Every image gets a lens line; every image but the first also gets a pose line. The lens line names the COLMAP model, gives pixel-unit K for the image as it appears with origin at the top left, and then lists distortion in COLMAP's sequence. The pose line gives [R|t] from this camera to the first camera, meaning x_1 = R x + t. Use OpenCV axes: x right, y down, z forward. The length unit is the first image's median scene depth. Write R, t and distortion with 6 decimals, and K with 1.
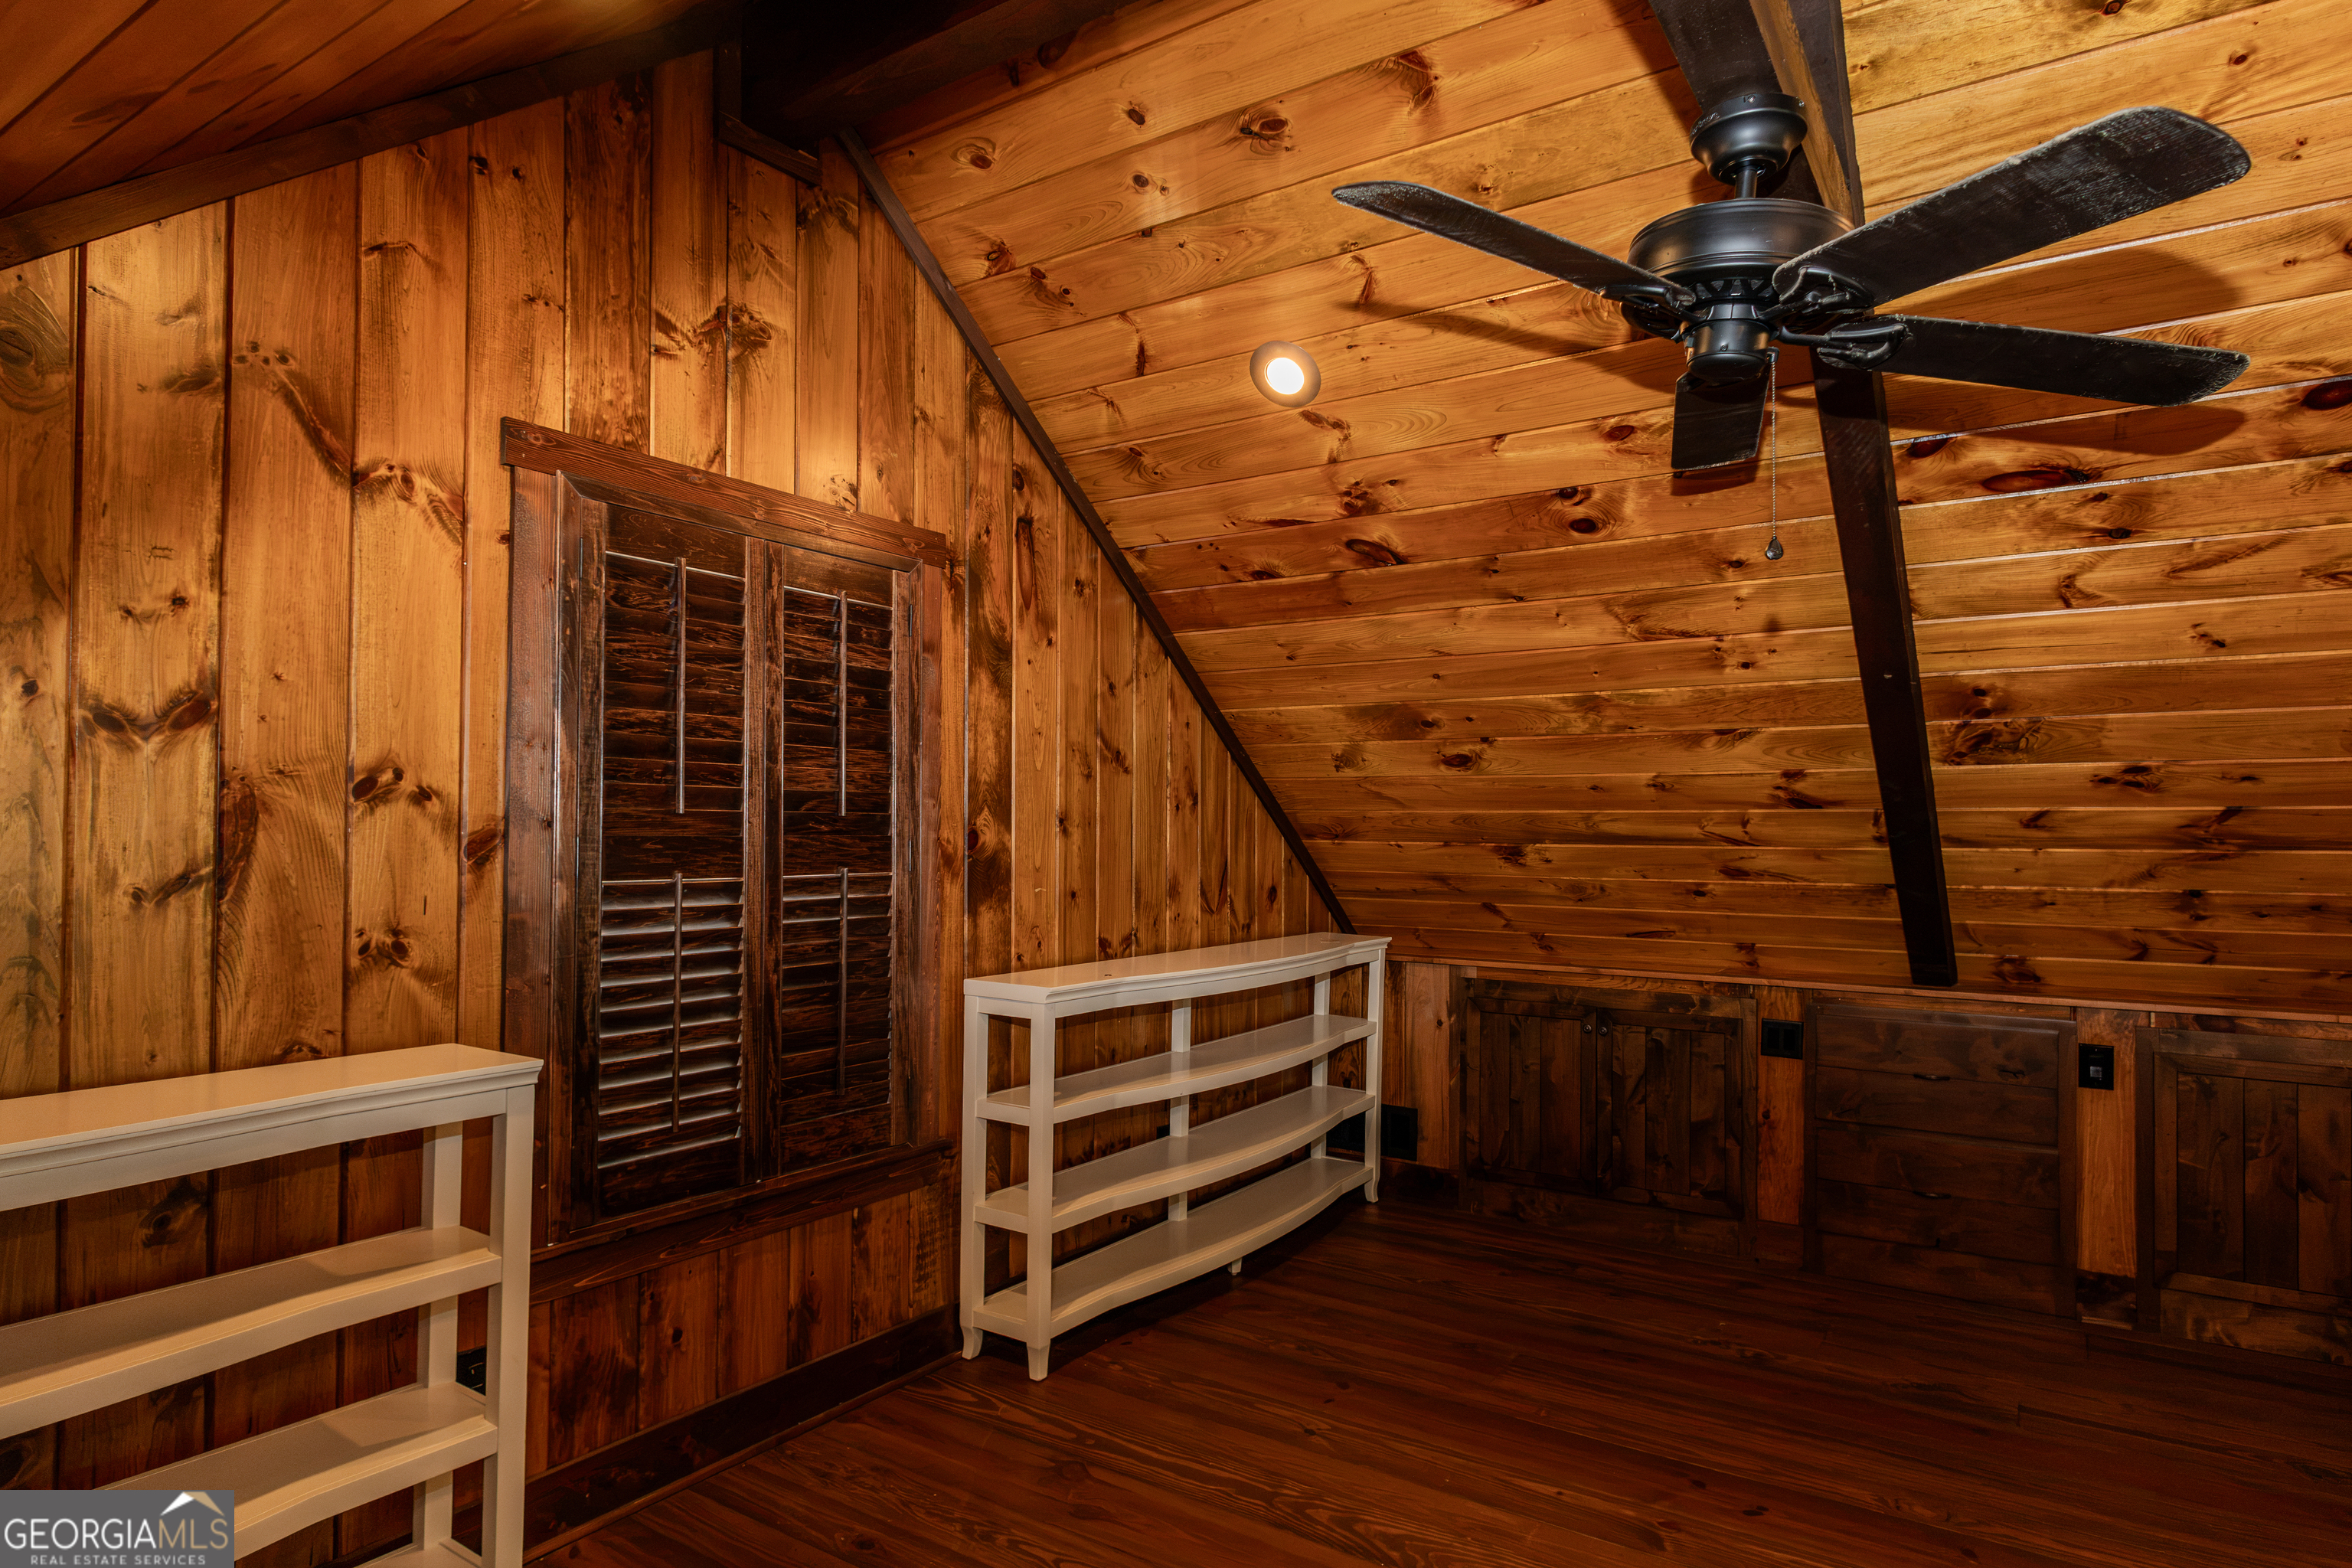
lens RADIAL K [[1134.0, 0, 1088.9], [0, 1134.0, 831.9], [0, 0, 1]] dist [0.003269, 0.000097]
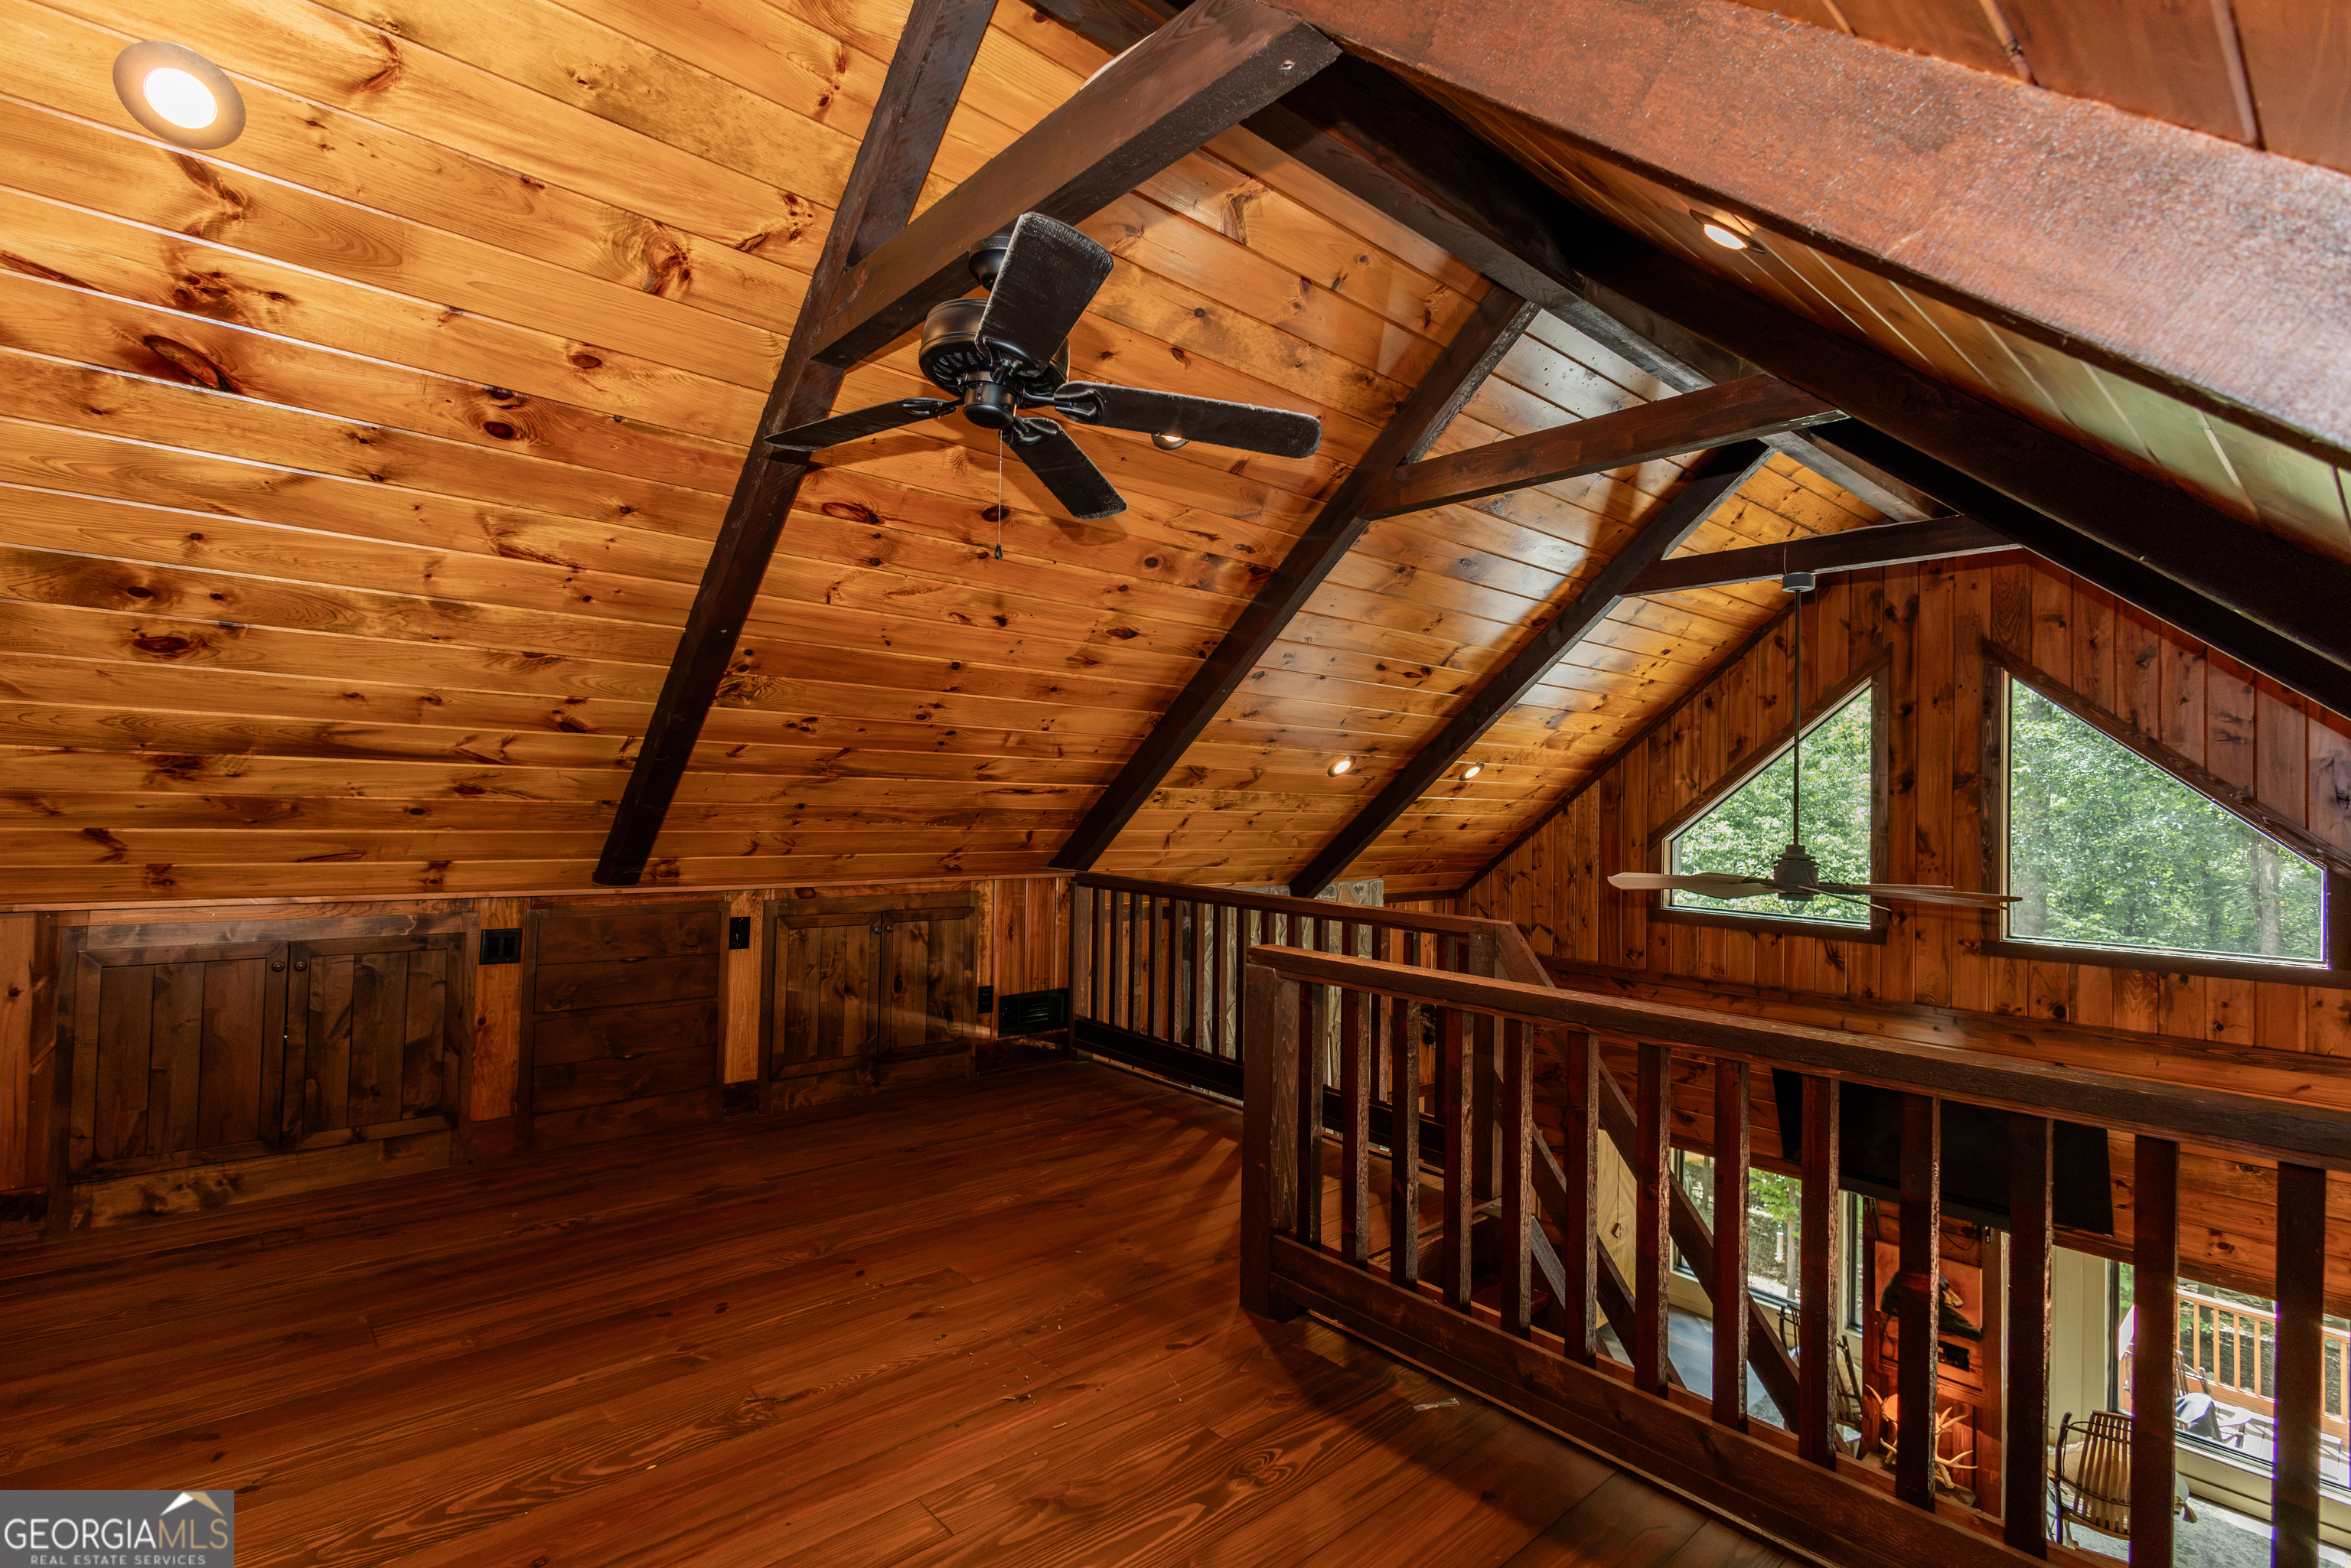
lens RADIAL K [[1083.1, 0, 1175.5], [0, 1083.1, 784.0], [0, 0, 1]] dist [0.002454, -0.000951]
pose [[0.299825, 0.015073, 0.953875, -0.197583], [-0.035273, 0.999367, -0.004705, 0.013803], [-0.953342, -0.032236, 0.300167, 0.107962]]
